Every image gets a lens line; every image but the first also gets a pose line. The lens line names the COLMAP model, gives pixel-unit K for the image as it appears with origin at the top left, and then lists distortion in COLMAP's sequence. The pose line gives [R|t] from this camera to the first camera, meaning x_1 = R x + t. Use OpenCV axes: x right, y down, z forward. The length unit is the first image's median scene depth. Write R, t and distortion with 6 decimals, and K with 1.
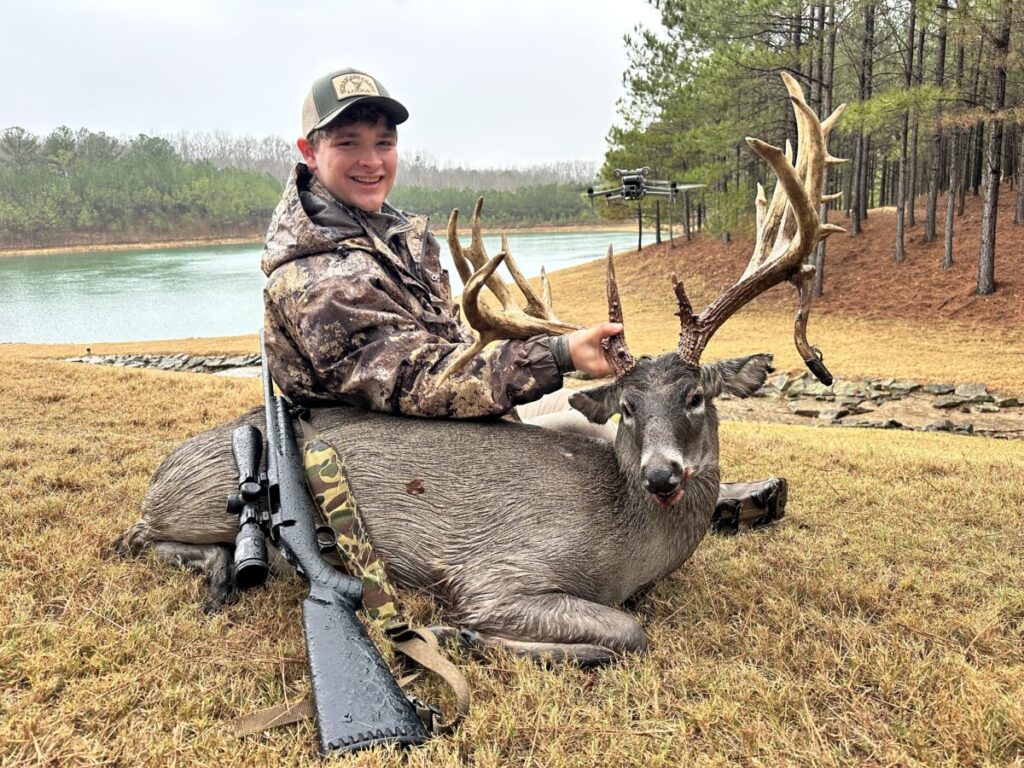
lens RADIAL K [[735.8, 0, 490.4], [0, 735.8, 355.9], [0, 0, 1]] dist [-0.010587, -0.004448]
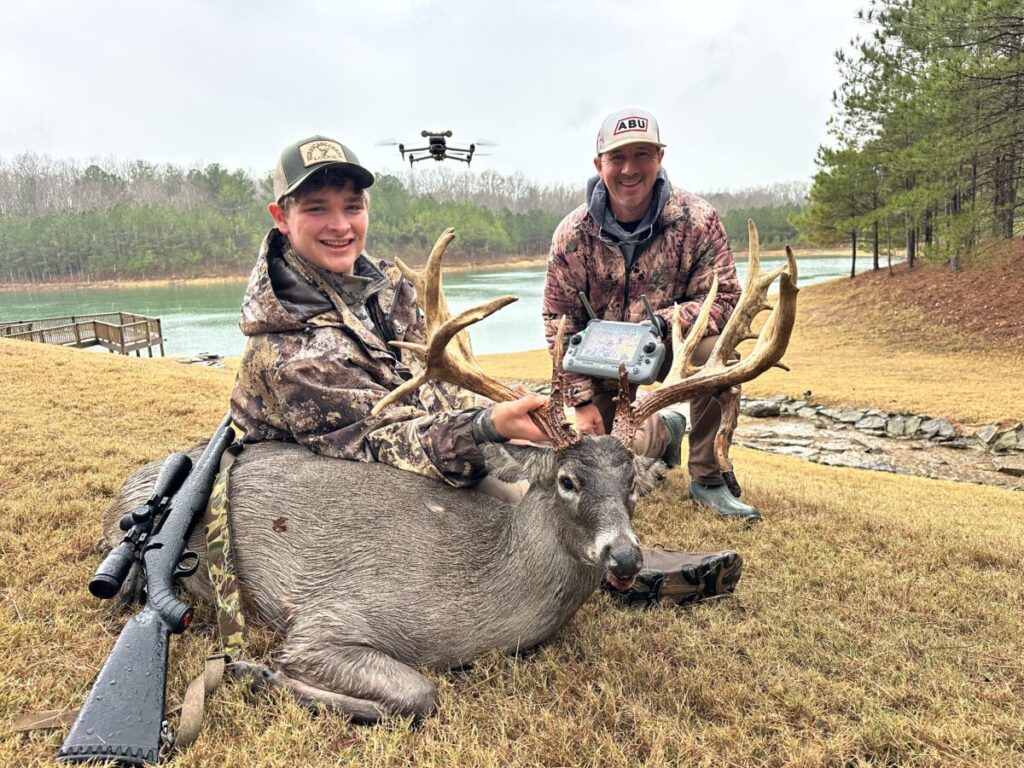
lens RADIAL K [[708.5, 0, 477.9], [0, 708.5, 337.3], [0, 0, 1]] dist [0.087489, -0.103313]
pose [[0.957586, 0.029950, -0.286588, 0.349059], [-0.045999, 0.997718, -0.049431, -0.046967], [0.284453, 0.060517, 0.956778, 0.030671]]
